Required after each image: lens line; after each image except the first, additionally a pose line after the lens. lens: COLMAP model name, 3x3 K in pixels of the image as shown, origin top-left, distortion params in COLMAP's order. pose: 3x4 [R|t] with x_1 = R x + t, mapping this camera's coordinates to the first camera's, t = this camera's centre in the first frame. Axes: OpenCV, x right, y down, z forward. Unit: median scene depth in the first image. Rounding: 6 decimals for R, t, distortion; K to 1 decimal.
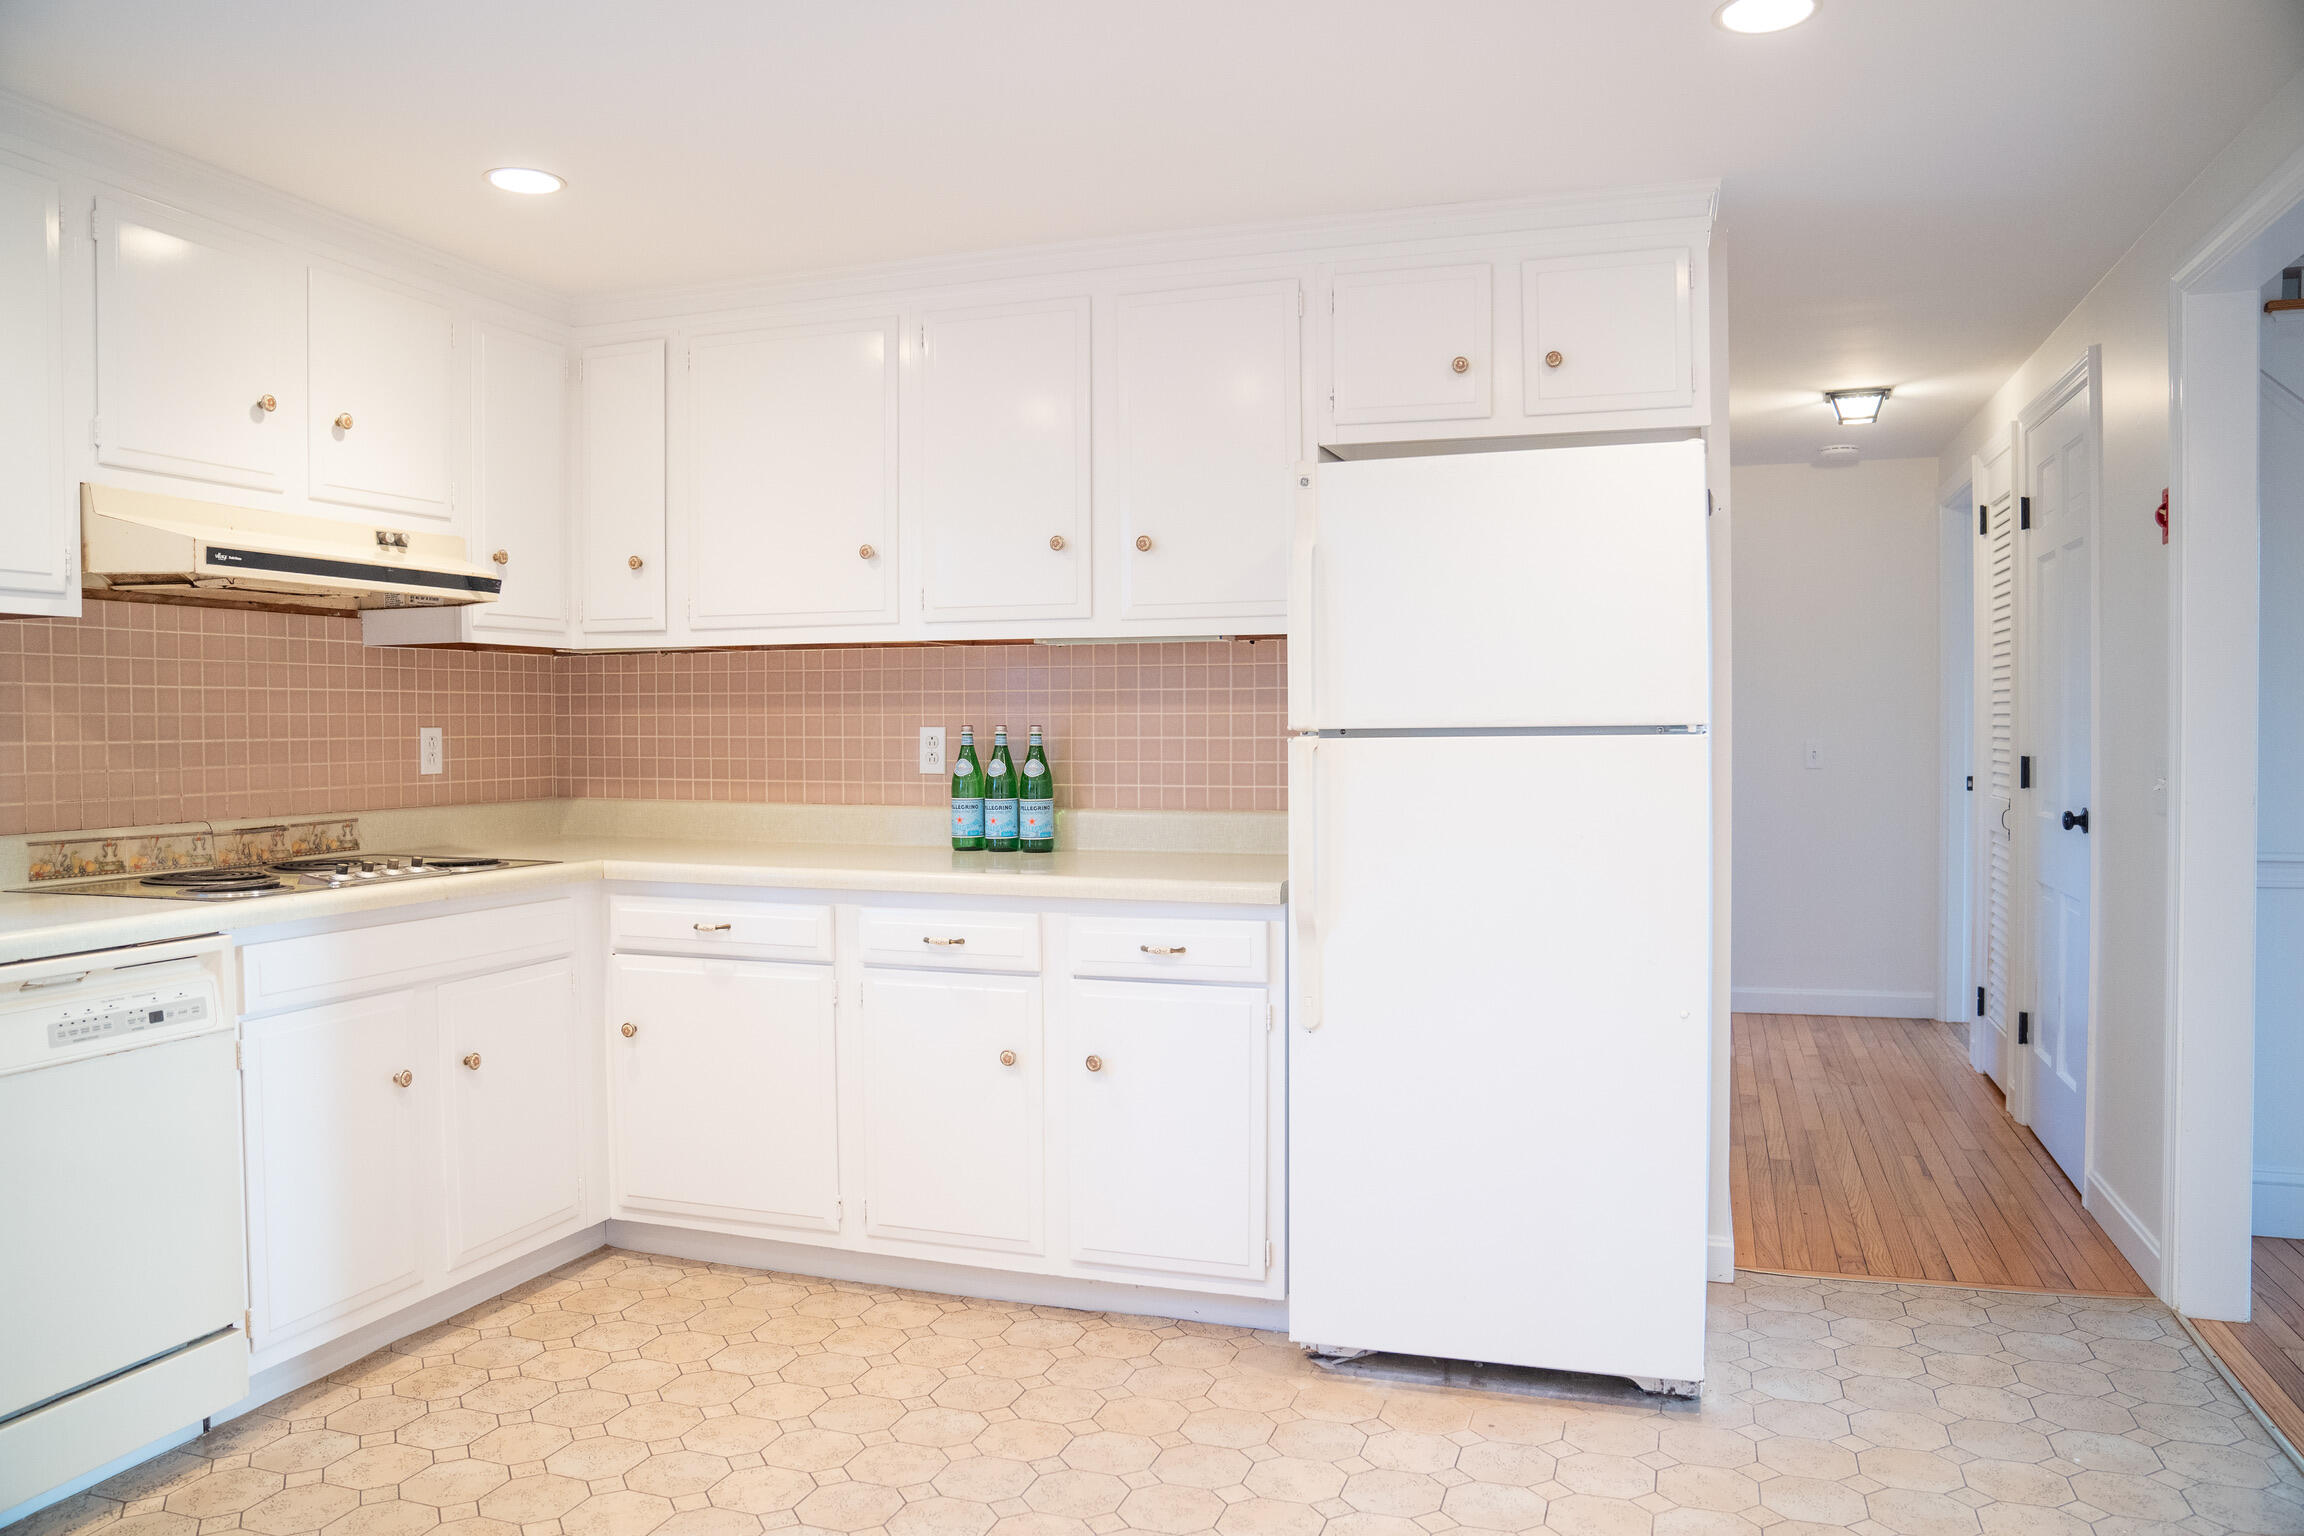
lens RADIAL K [[1600.4, 0, 1152.0], [0, 1600.4, 768.0], [0, 0, 1]] dist [-0.127549, 0.095298]
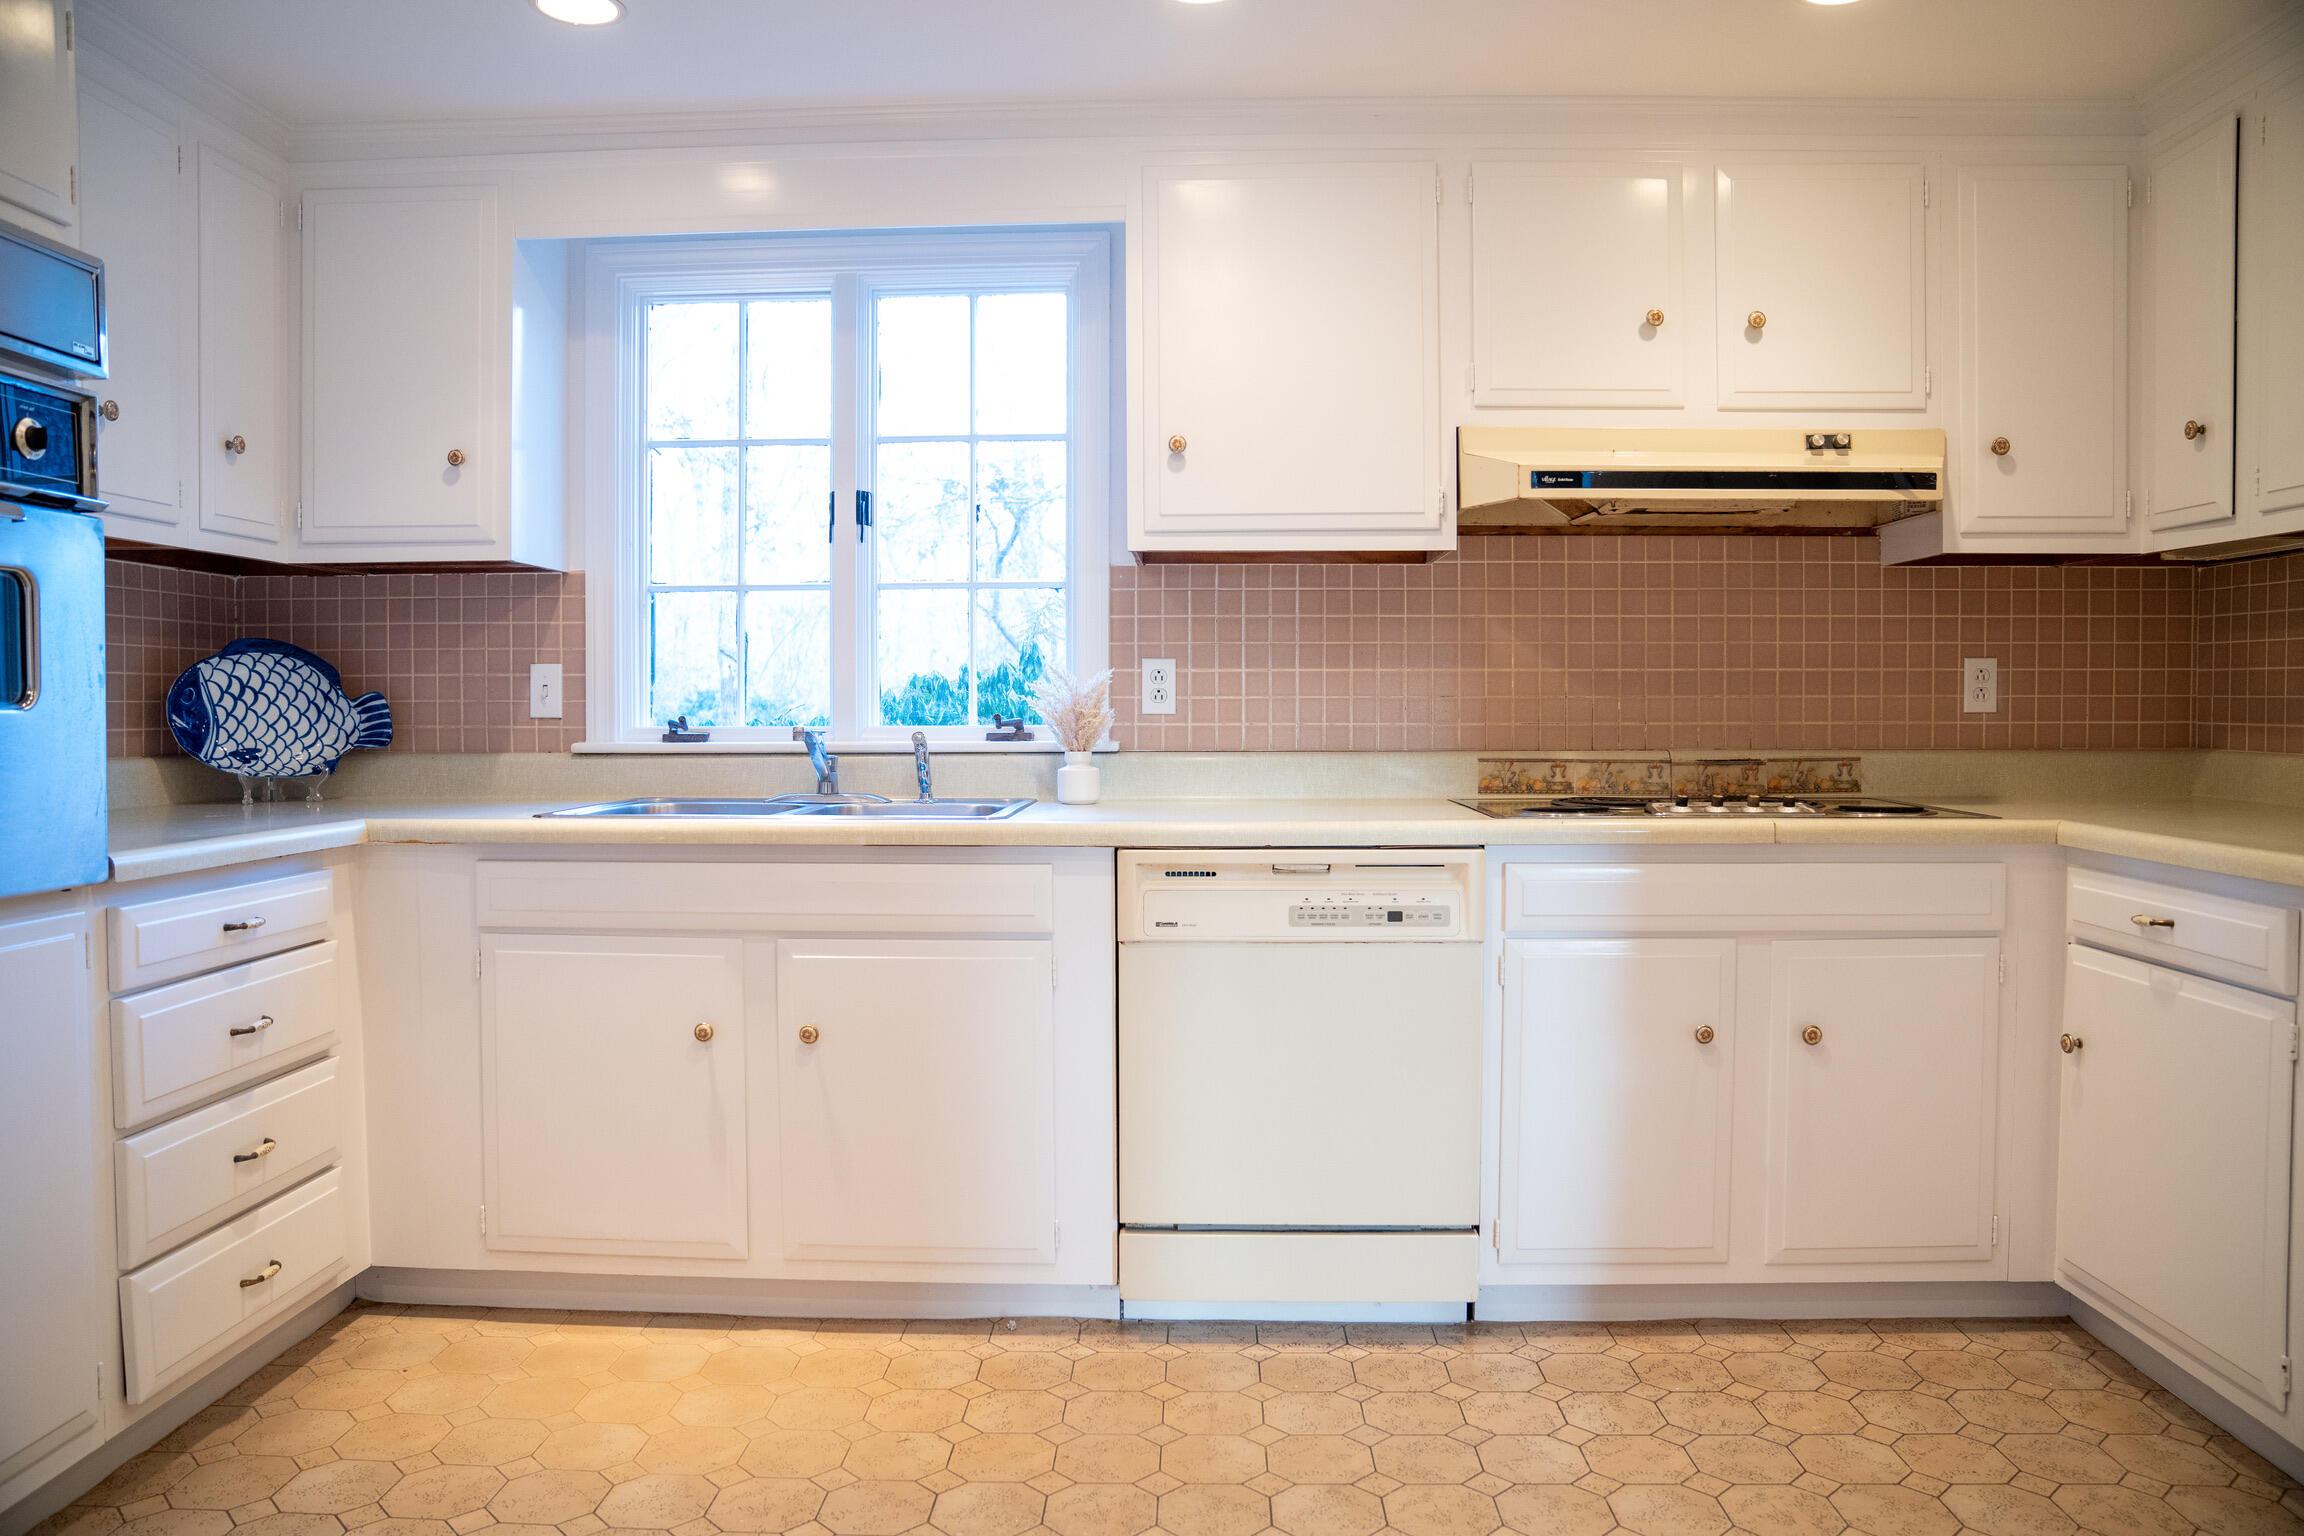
lens RADIAL K [[1600.4, 0, 1152.0], [0, 1600.4, 768.0], [0, 0, 1]] dist [-0.127549, 0.095298]
pose [[0.301093, 0.041513, -0.952691, 0.267839], [-0.022509, 0.999083, 0.036421, 0.016820], [0.953329, 0.010478, 0.301752, 0.382808]]
